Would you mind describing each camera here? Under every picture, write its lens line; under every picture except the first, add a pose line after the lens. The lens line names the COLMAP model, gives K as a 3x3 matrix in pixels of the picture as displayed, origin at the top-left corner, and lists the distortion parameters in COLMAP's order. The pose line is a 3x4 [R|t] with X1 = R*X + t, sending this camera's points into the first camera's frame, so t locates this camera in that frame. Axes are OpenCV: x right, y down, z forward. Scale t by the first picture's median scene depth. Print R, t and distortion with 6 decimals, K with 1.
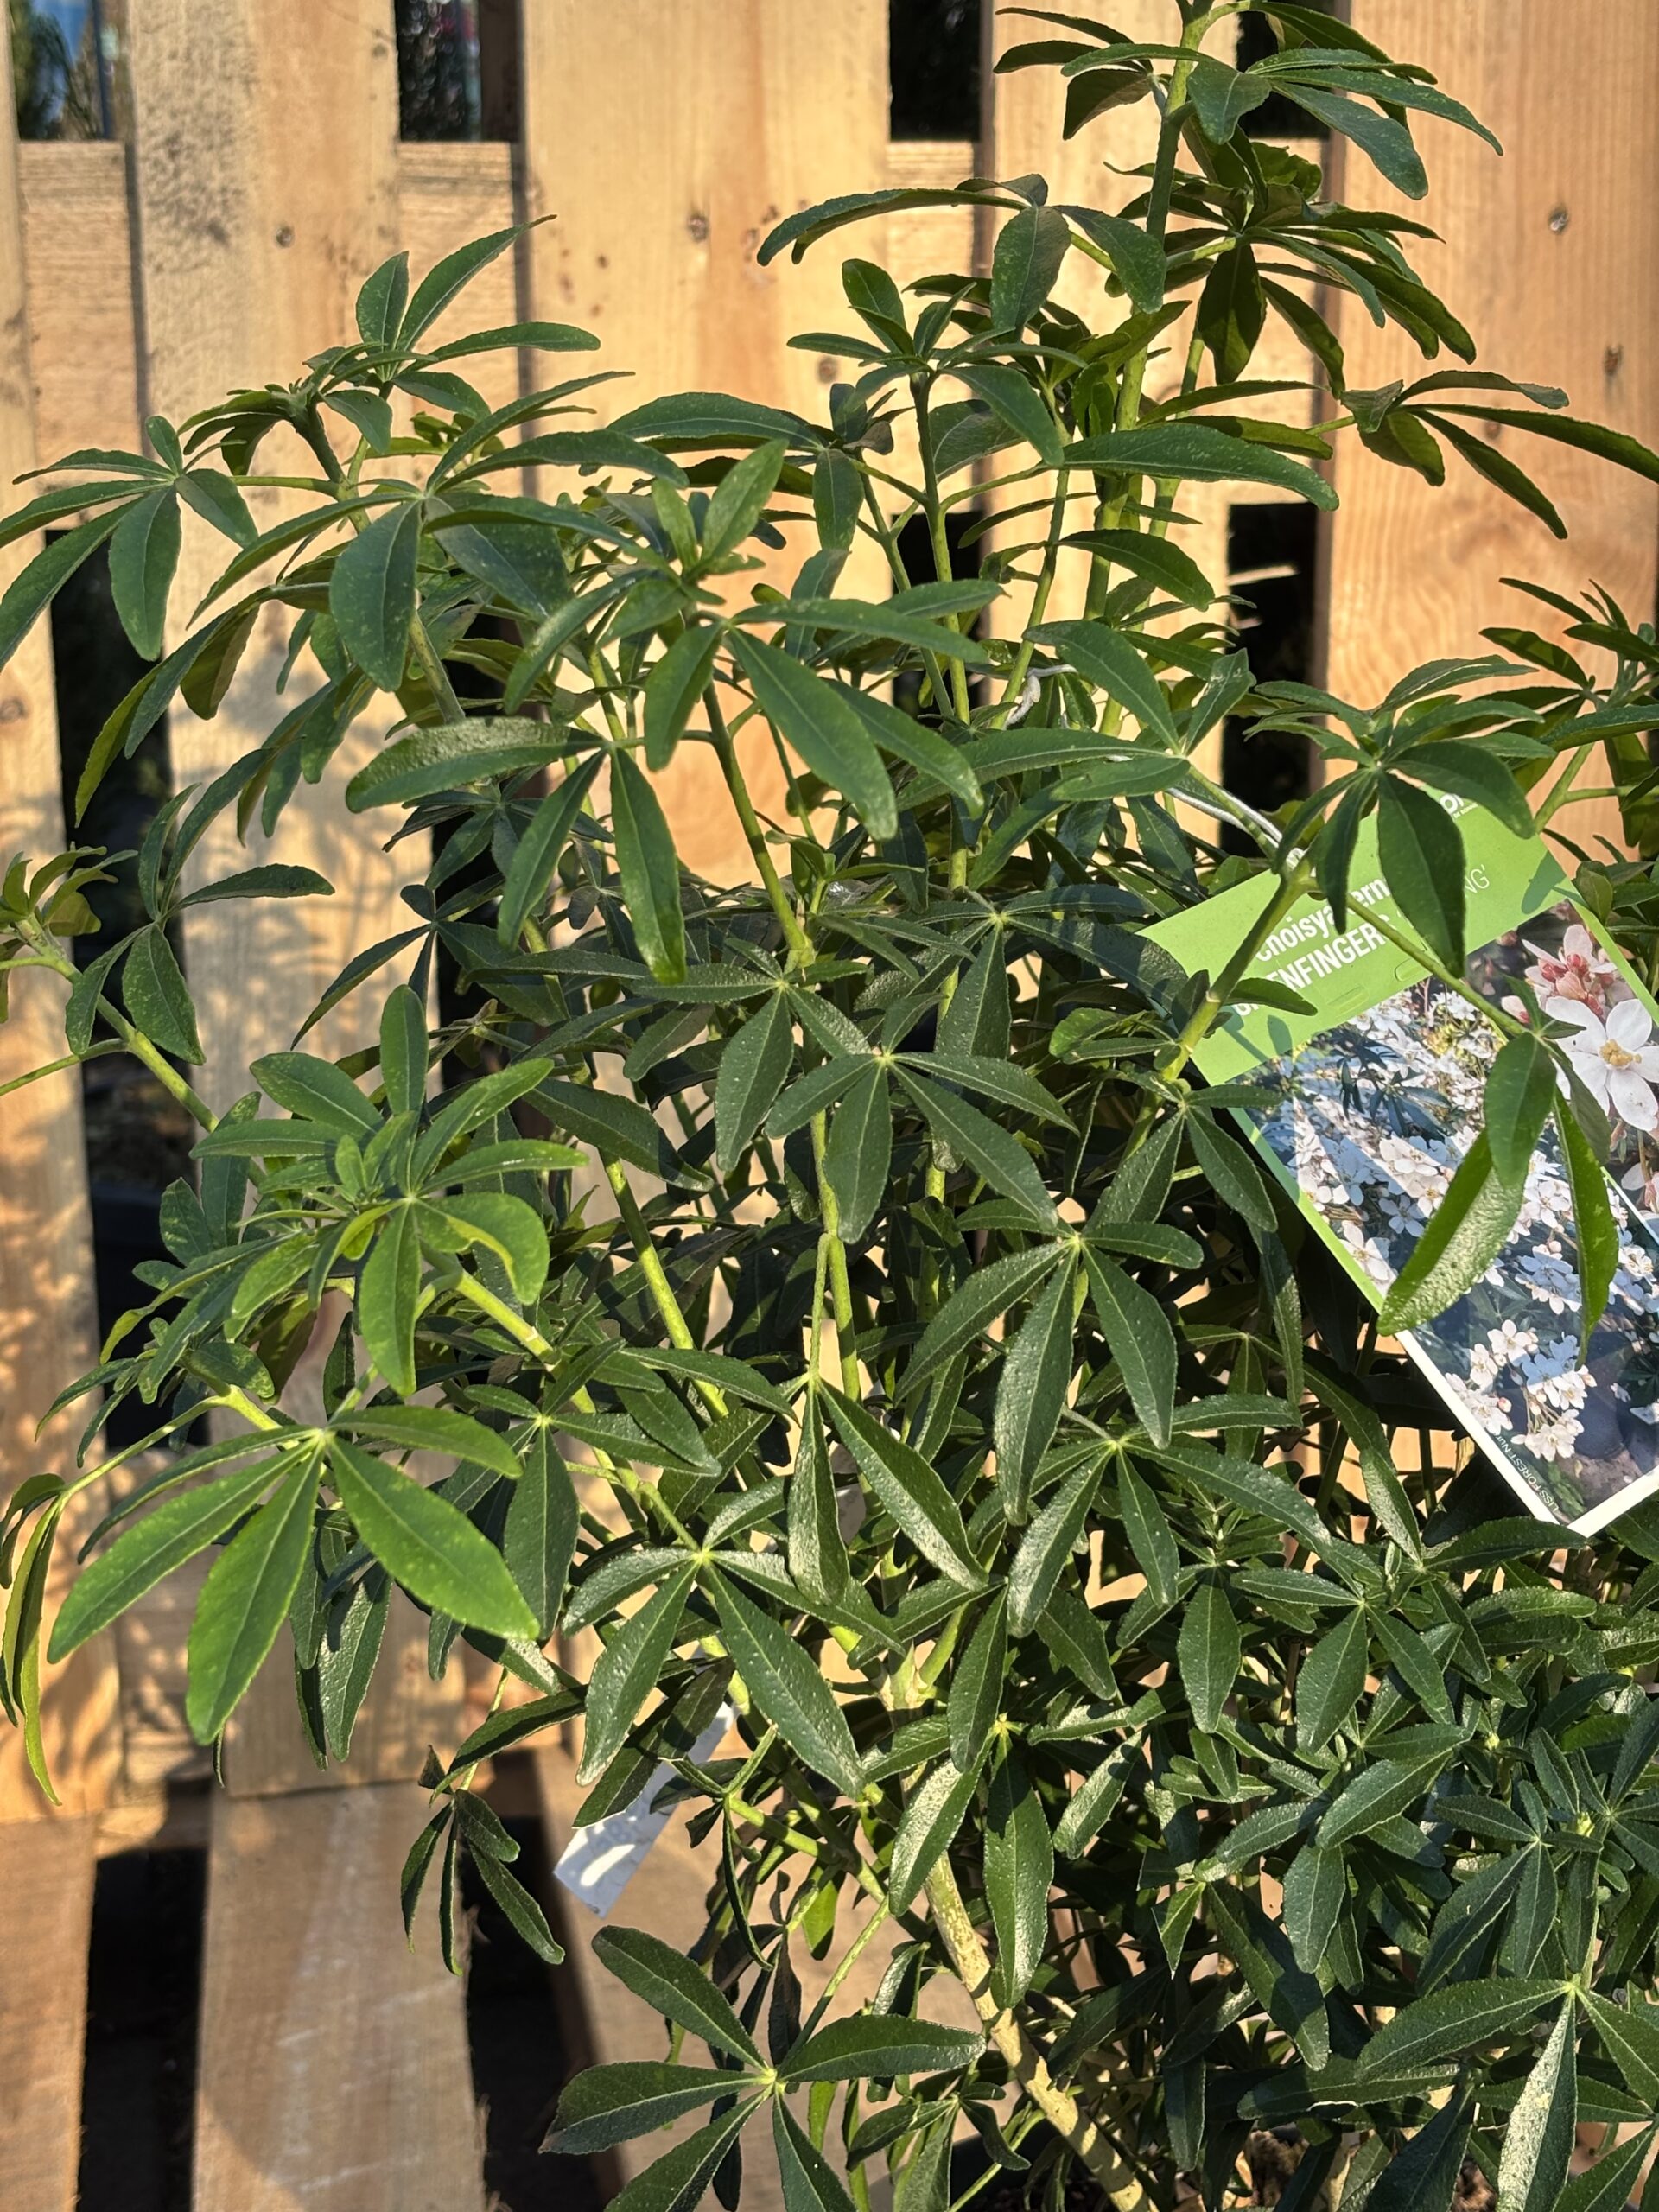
lens RADIAL K [[3370.3, 0, 845.8], [0, 3370.3, 1090.2], [0, 0, 1]] dist [0.062909, 0.000000]
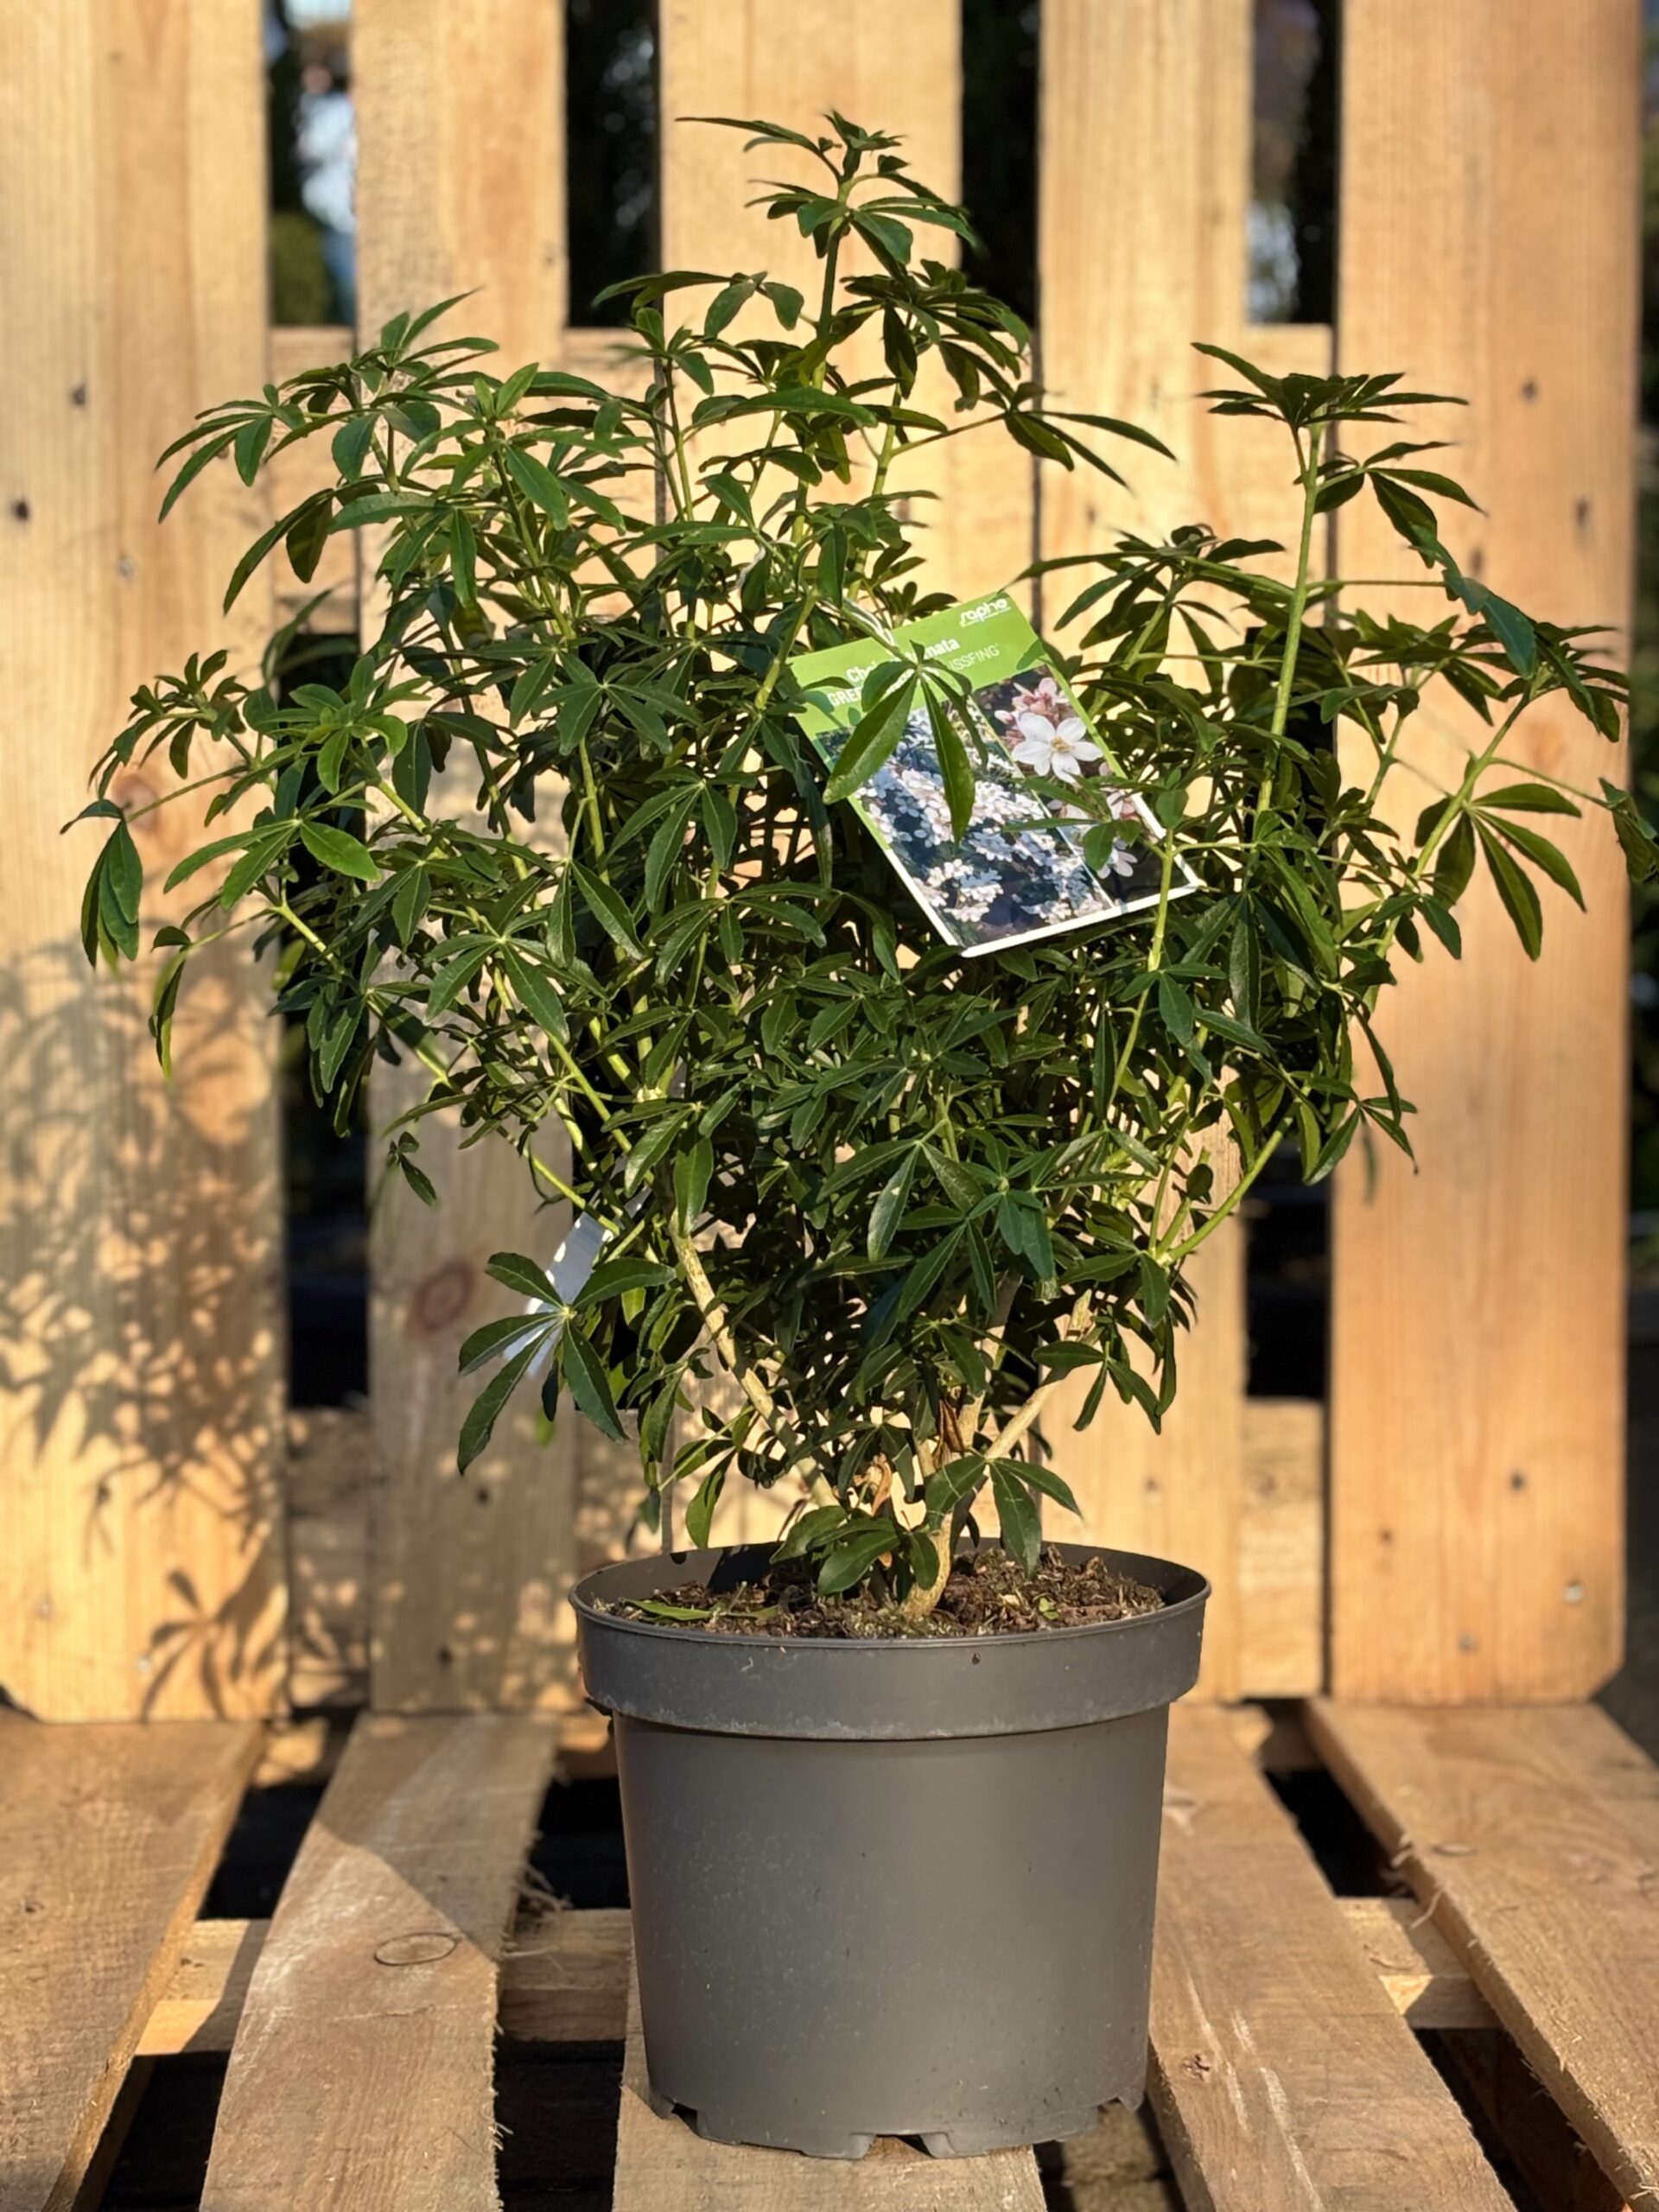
lens RADIAL K [[5157.8, 0, 822.8], [0, 5157.8, 1113.4], [0, 0, 1]] dist [0.149002, 0.000000]
pose [[0.987982, 0.017499, -0.153578, 0.521079], [-0.041962, 0.986622, -0.157532, 0.608295], [0.148767, 0.162083, 0.975499, -1.615230]]
